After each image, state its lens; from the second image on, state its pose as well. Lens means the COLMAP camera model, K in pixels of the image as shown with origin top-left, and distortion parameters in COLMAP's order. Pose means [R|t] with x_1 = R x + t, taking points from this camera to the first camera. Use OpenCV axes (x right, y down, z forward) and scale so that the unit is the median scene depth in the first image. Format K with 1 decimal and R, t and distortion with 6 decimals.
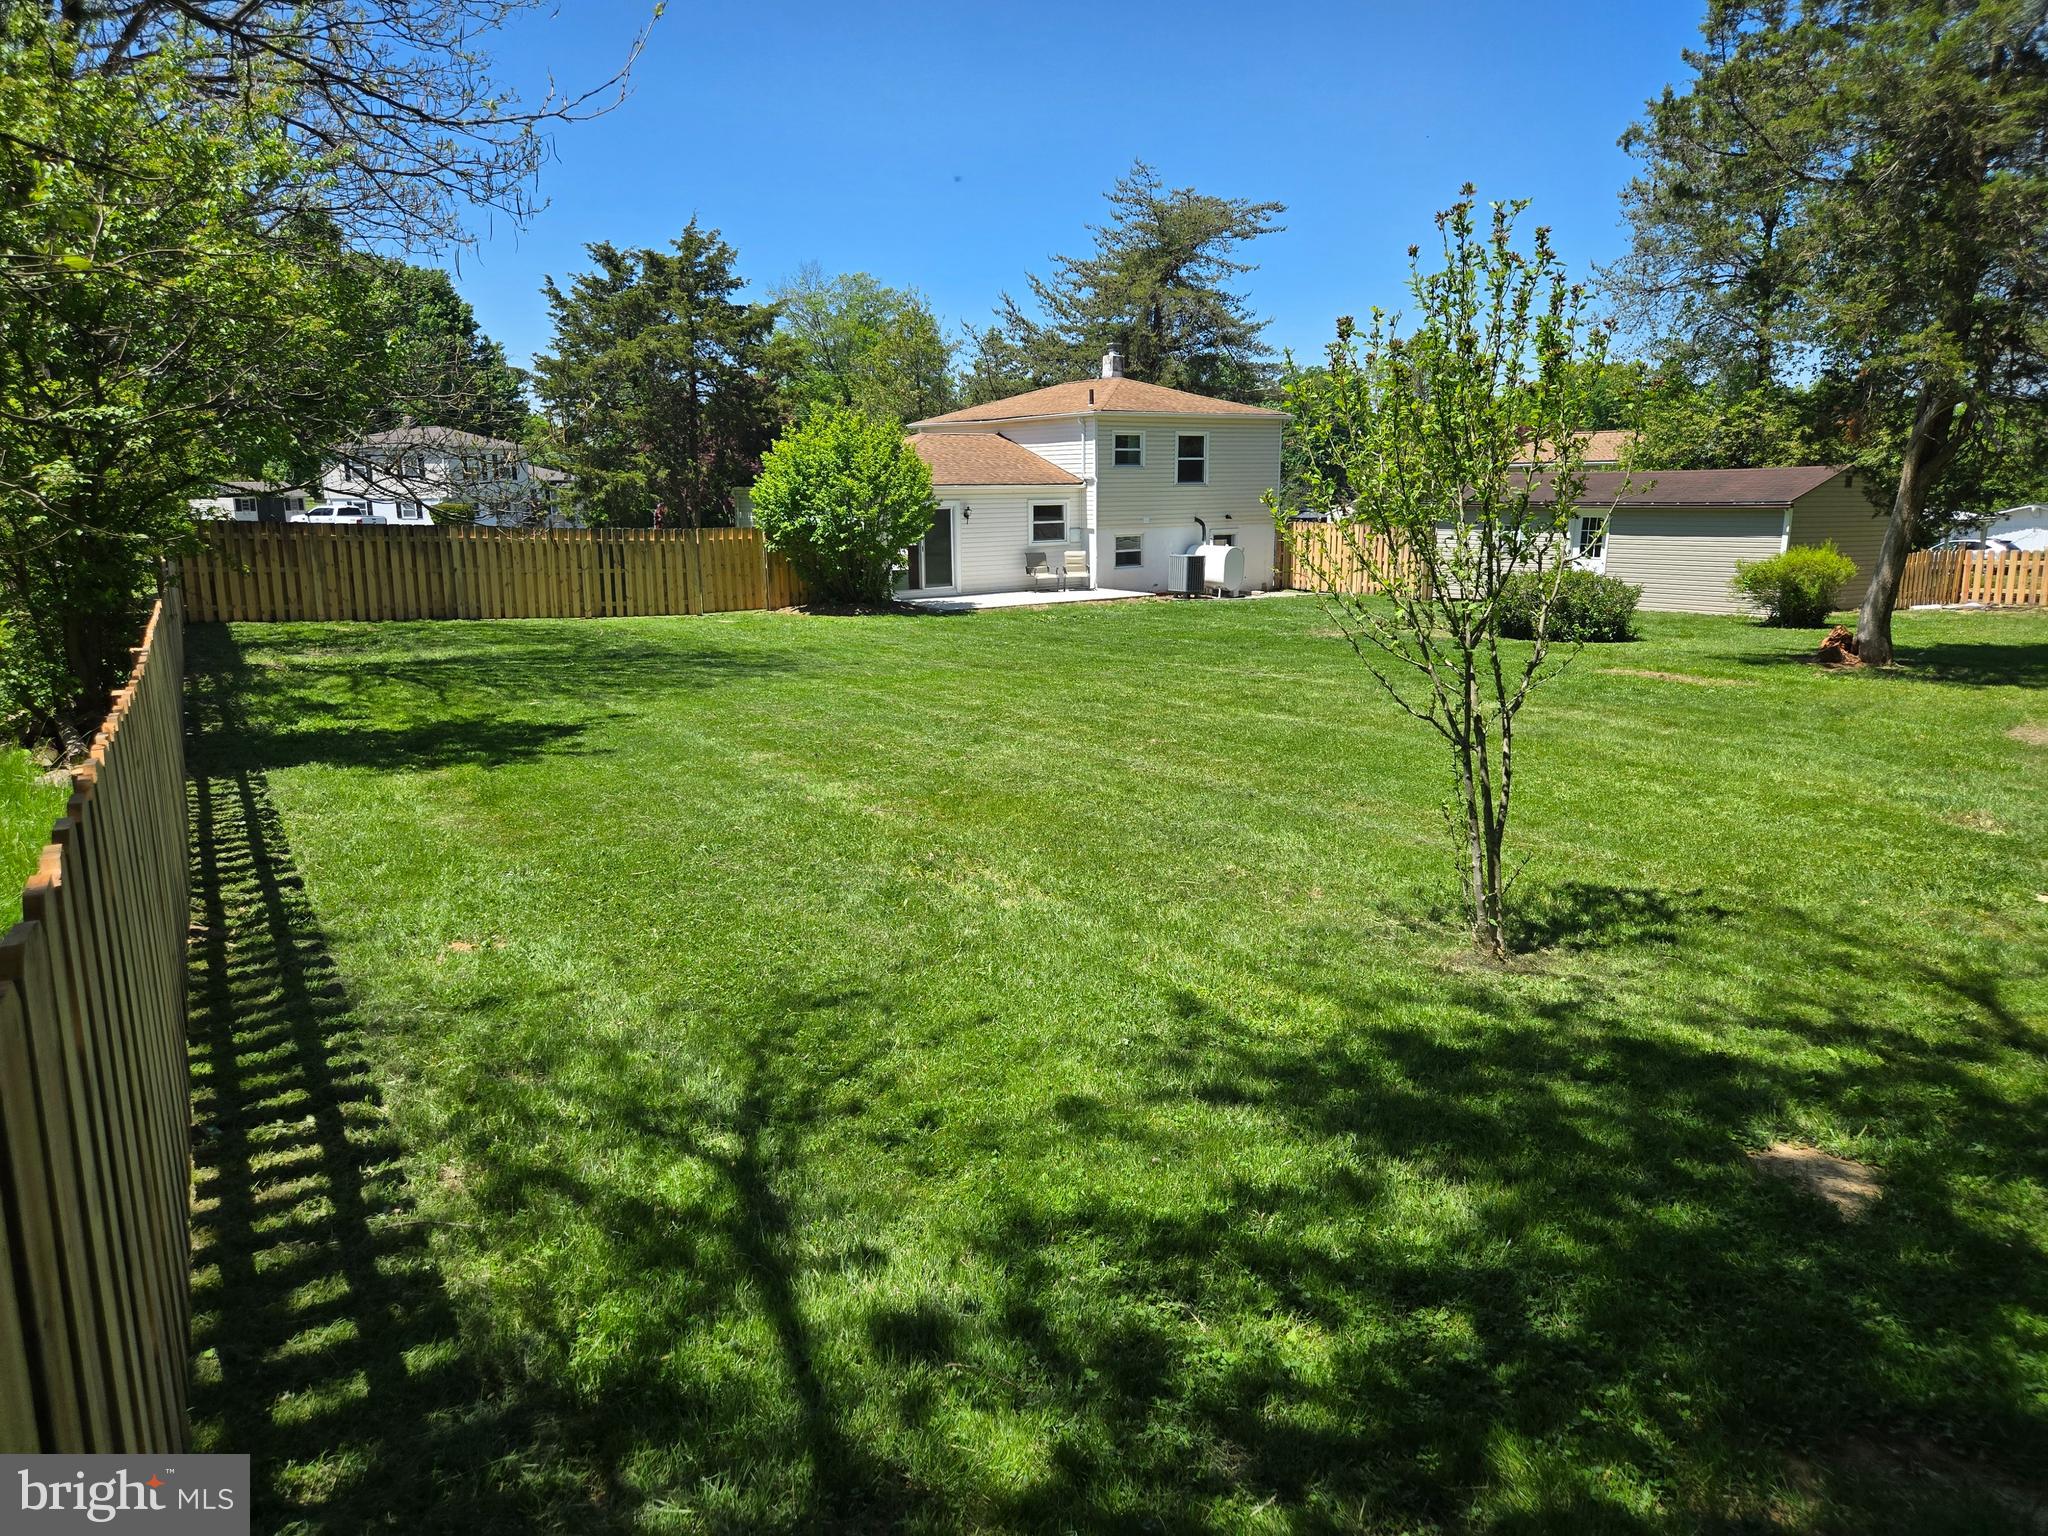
lens RADIAL K [[1381.2, 0, 1020.1], [0, 1381.2, 771.9], [0, 0, 1]] dist [0.069087, -0.058814]
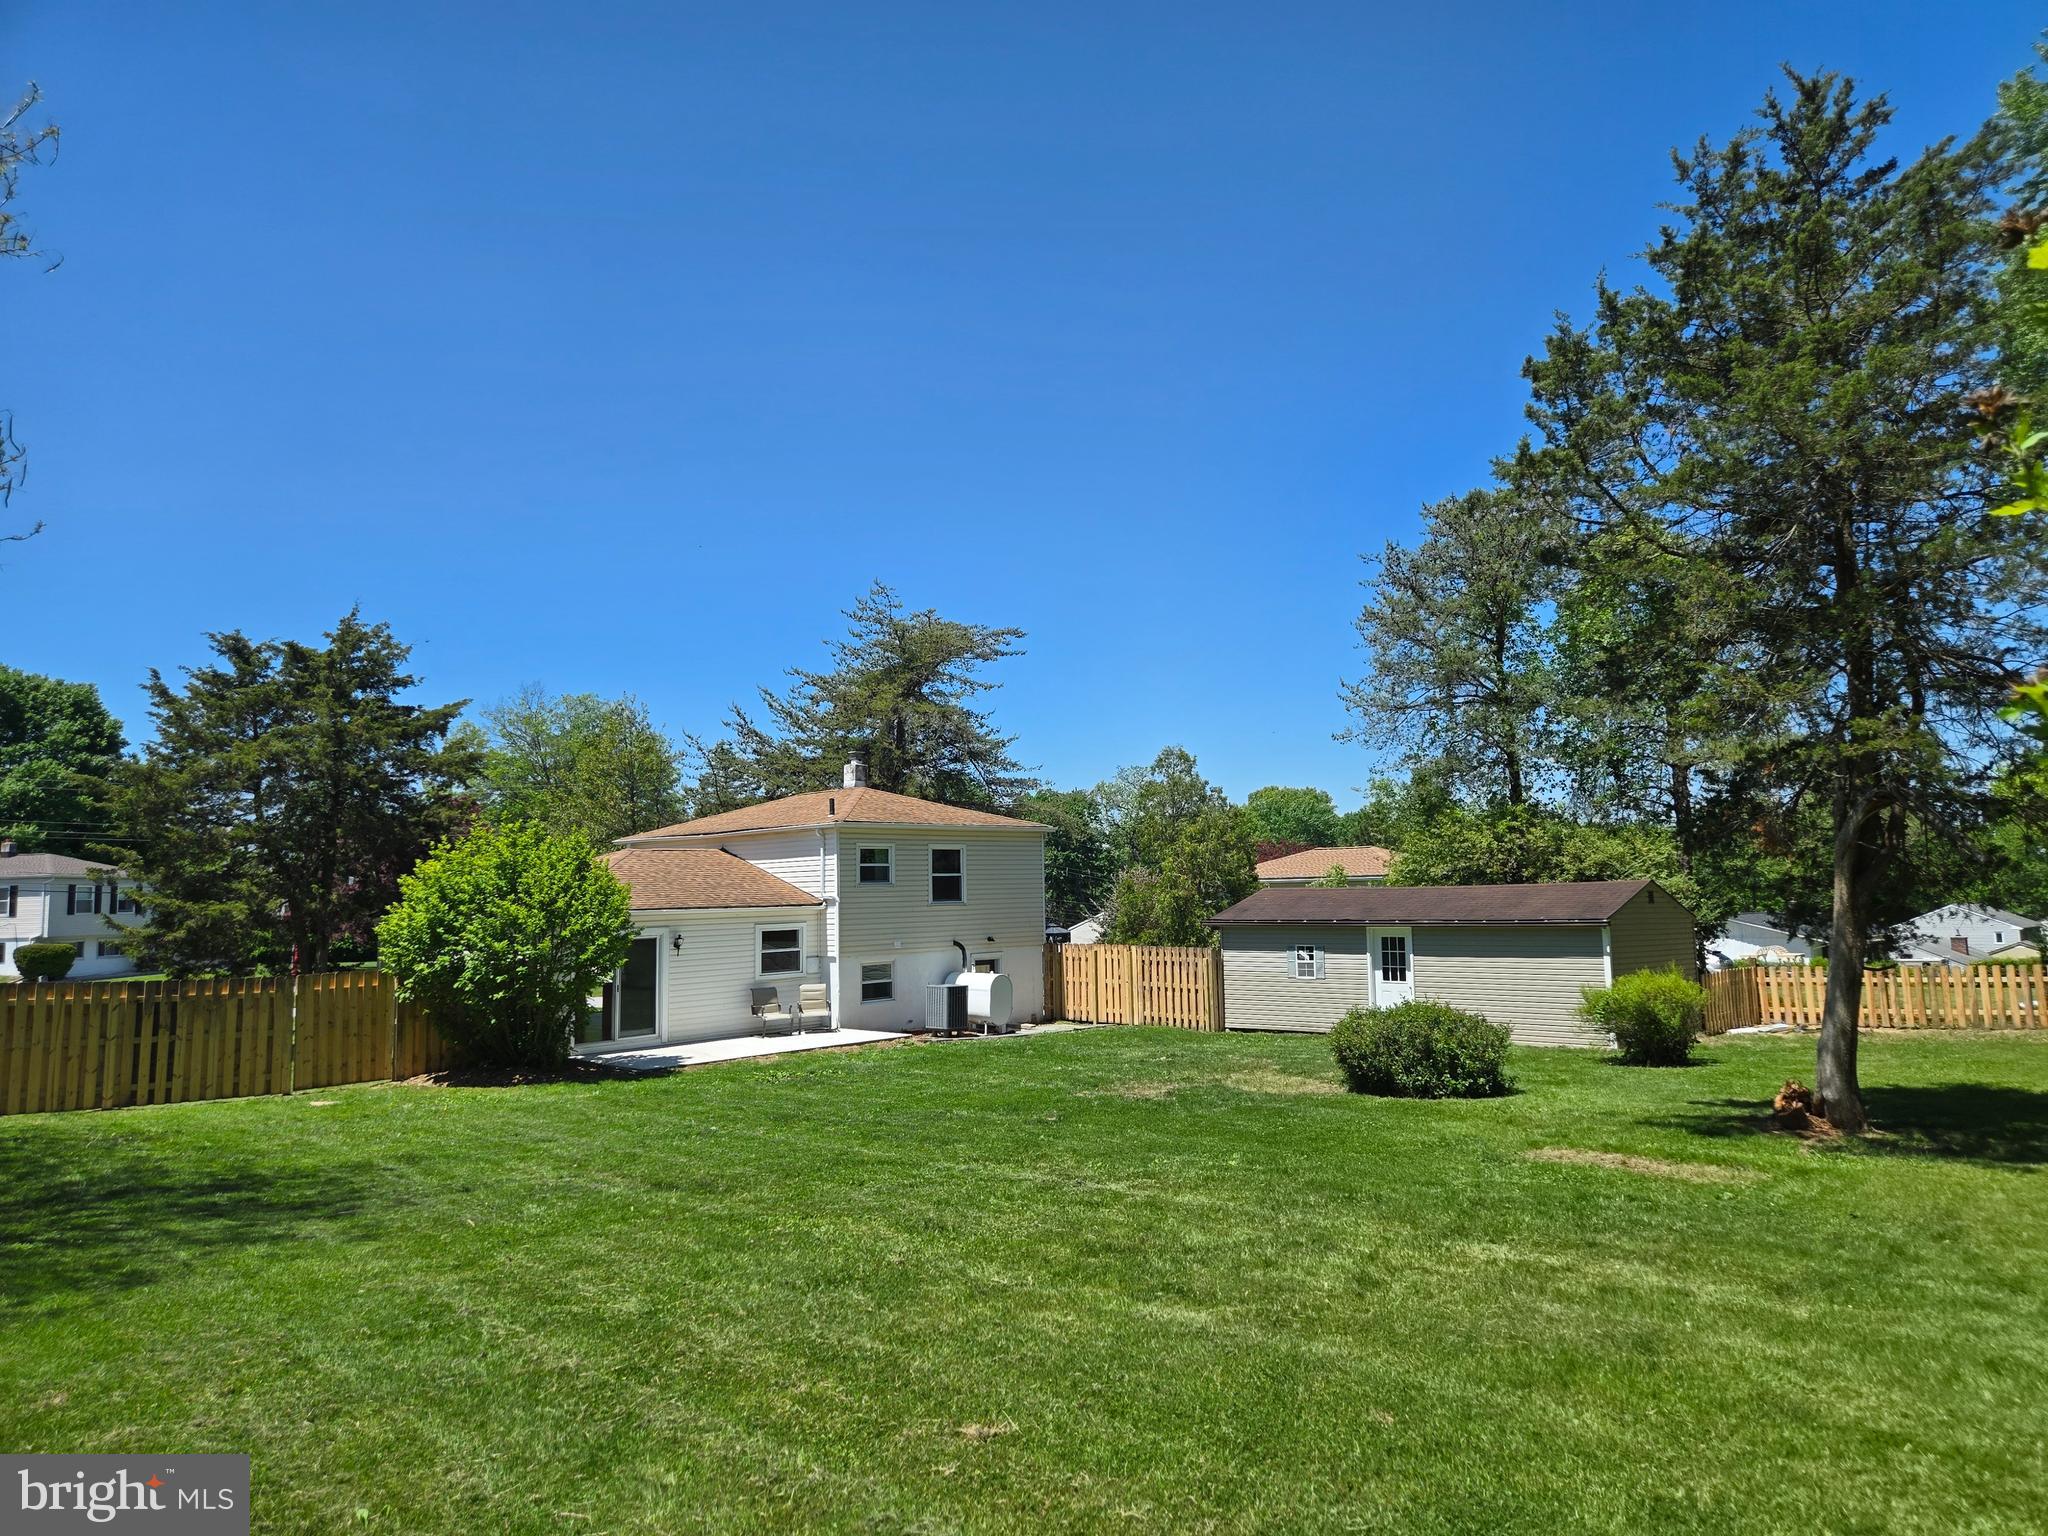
lens RADIAL K [[1314.9, 0, 1043.7], [0, 1314.9, 745.8], [0, 0, 1]] dist [0.067364, -0.052863]
pose [[0.977778, 0.010335, 0.209387, 0.009077], [0.056280, 0.949180, -0.309662, -0.049209], [-0.201946, 0.314565, 0.927506, 0.222754]]
